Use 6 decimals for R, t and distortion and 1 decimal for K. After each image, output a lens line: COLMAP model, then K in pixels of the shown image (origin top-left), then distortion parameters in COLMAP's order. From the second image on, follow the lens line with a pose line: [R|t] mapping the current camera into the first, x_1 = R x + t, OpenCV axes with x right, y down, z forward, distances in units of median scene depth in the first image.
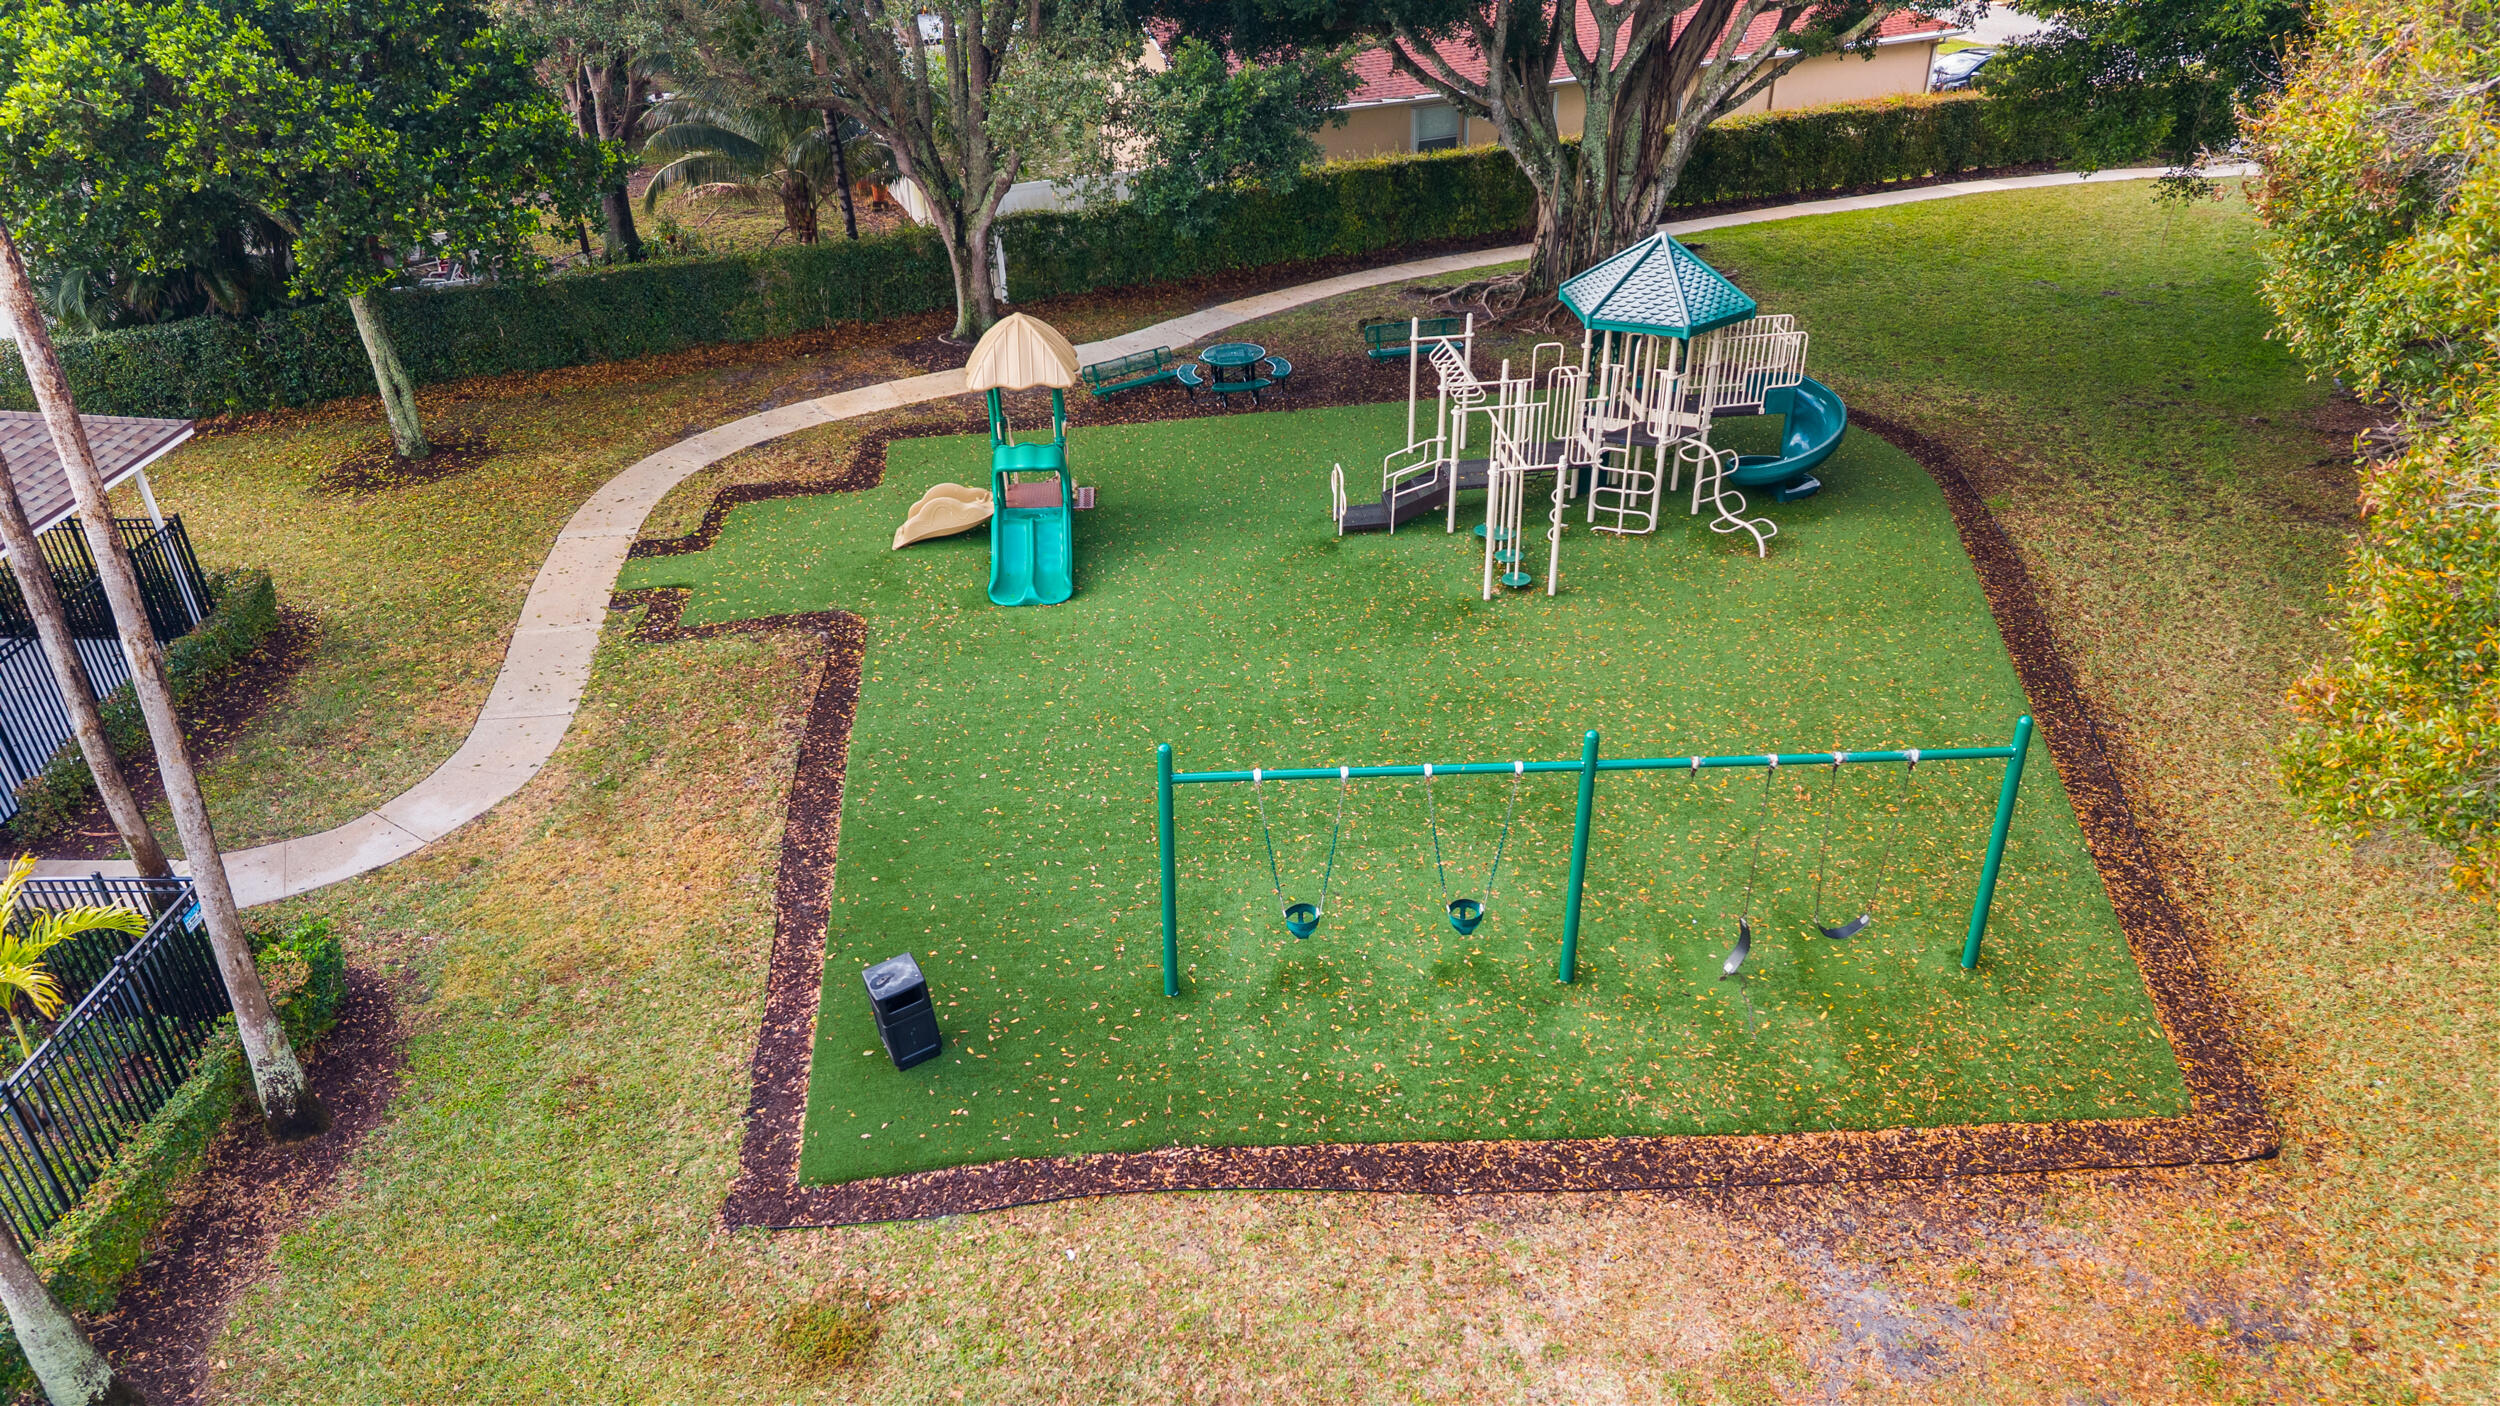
lens RADIAL K [[1689.5, 0, 1246.5], [0, 1689.5, 702.7], [0, 0, 1]] dist [0.006497, -0.004597]
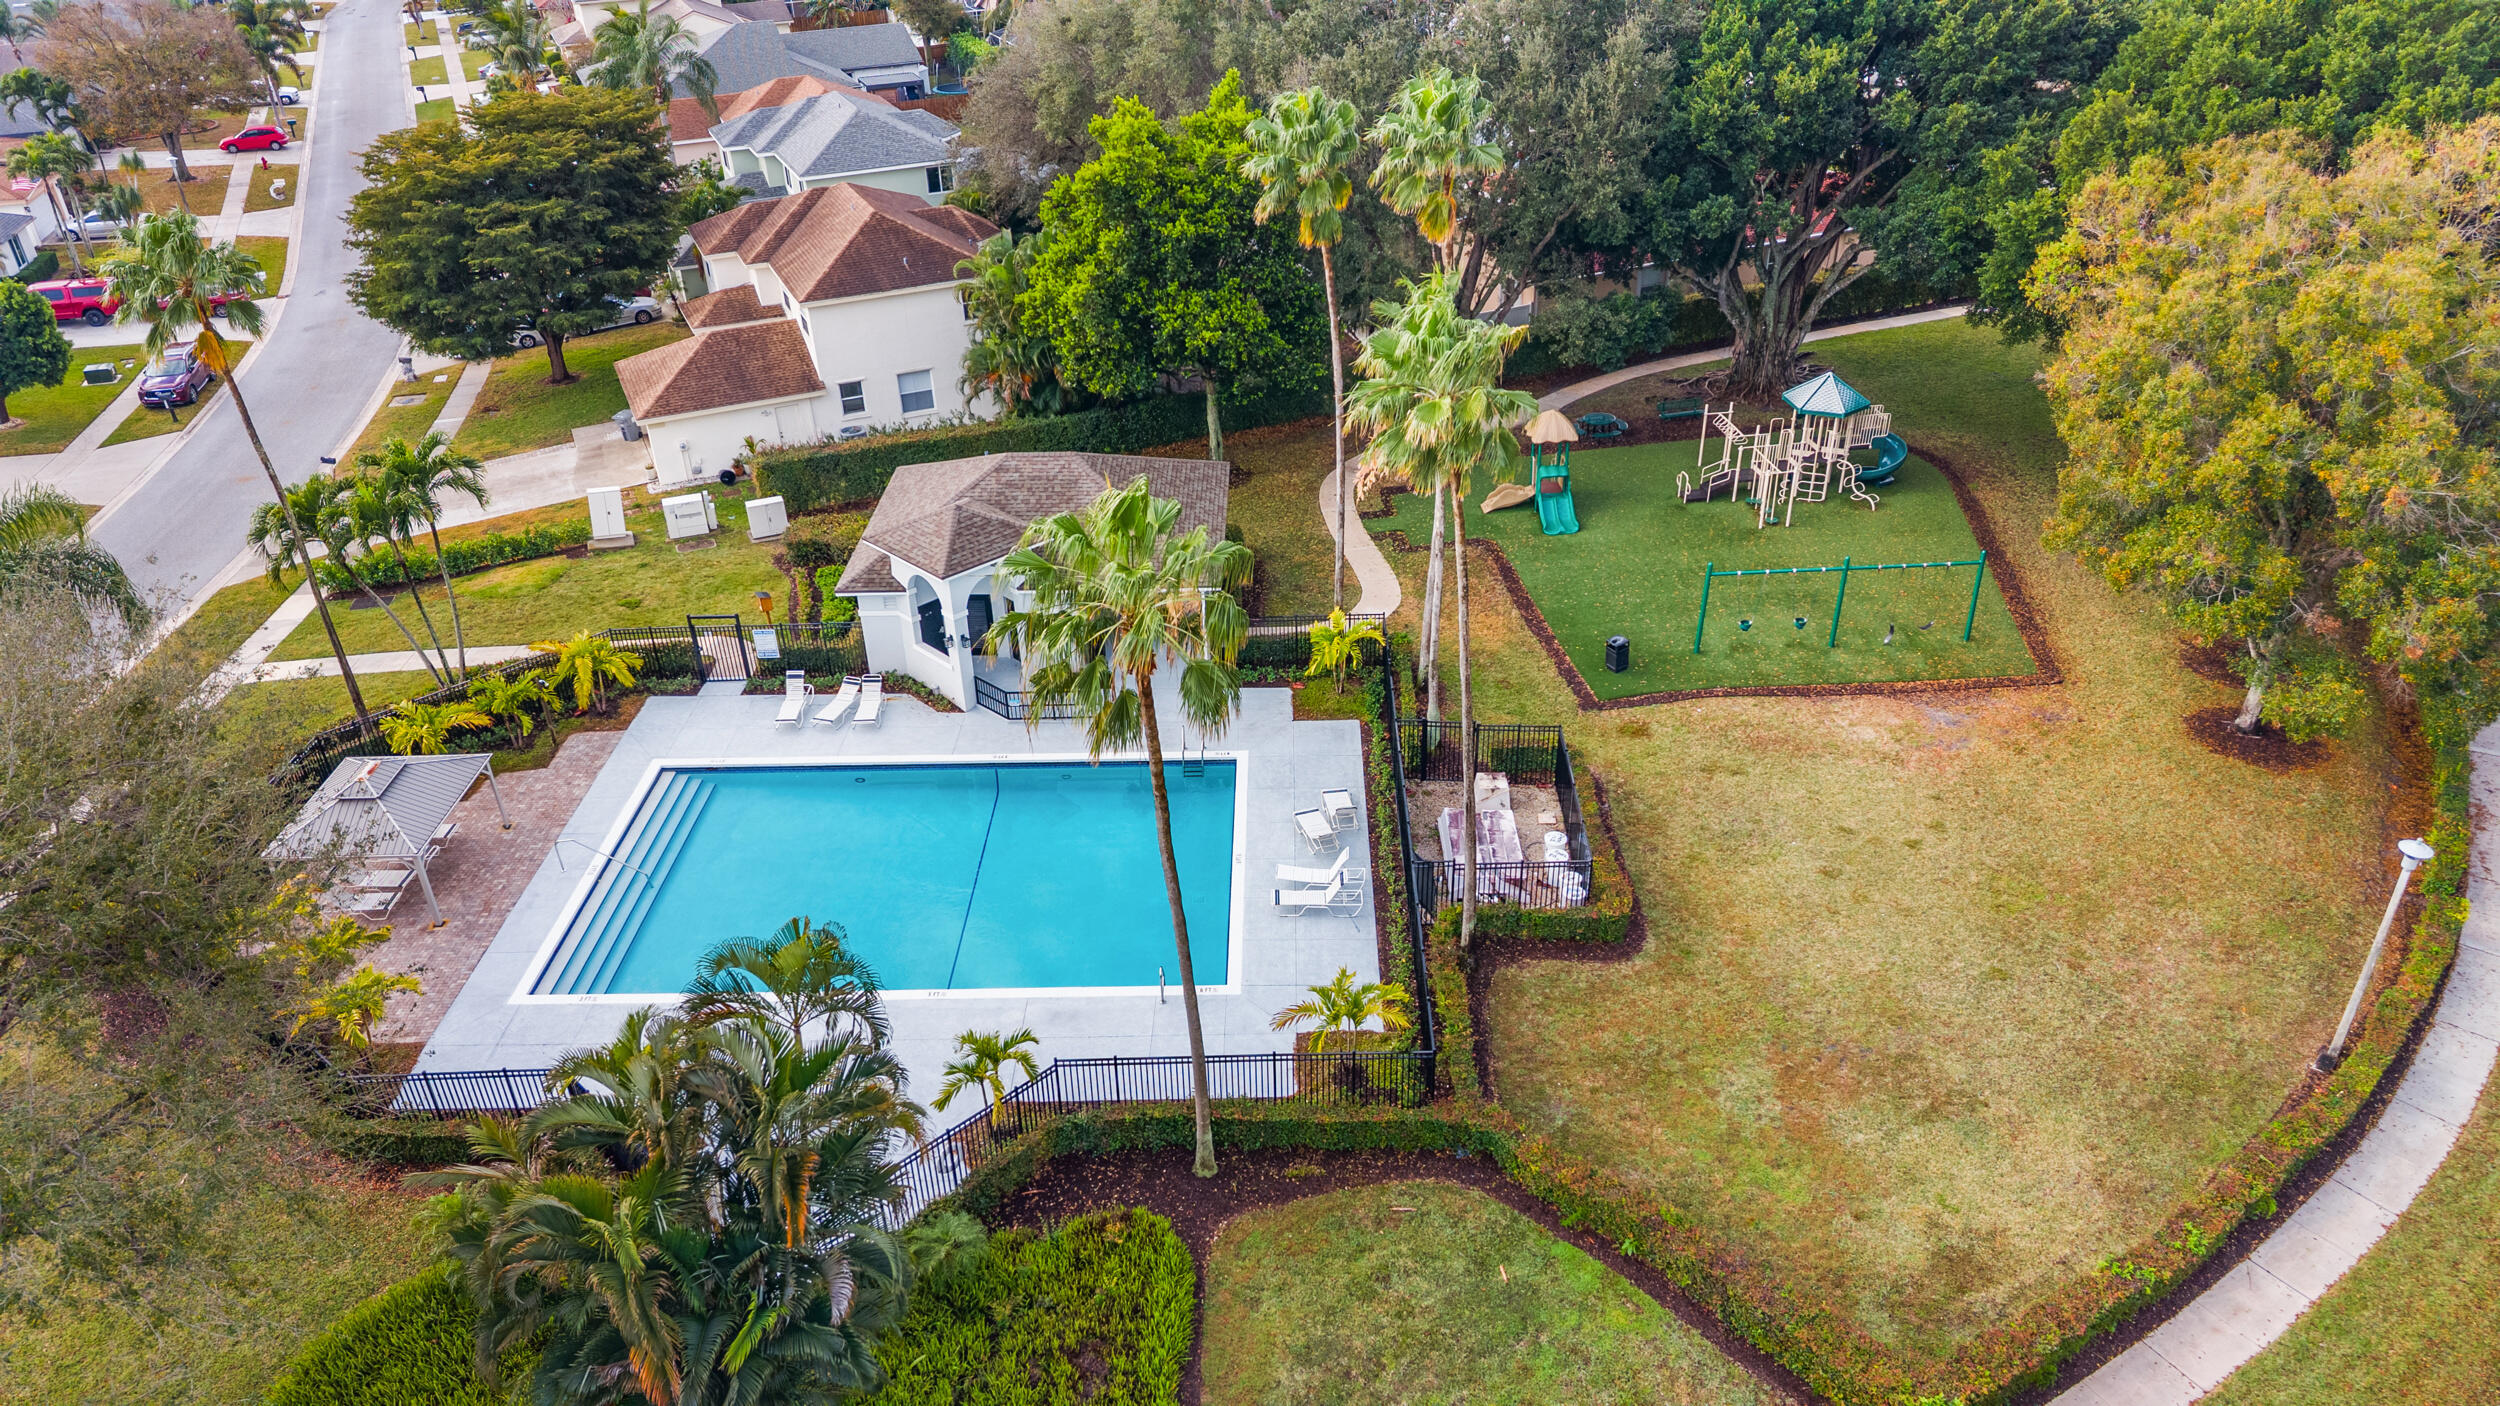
lens RADIAL K [[1689.5, 0, 1252.5], [0, 1689.5, 704.9], [0, 0, 1]] dist [0.006497, -0.004597]
pose [[0.999804, -0.011248, 0.016300, -0.574935], [0.011302, 0.999931, -0.003255, 0.174946], [-0.016263, 0.003439, 0.999862, -1.278763]]
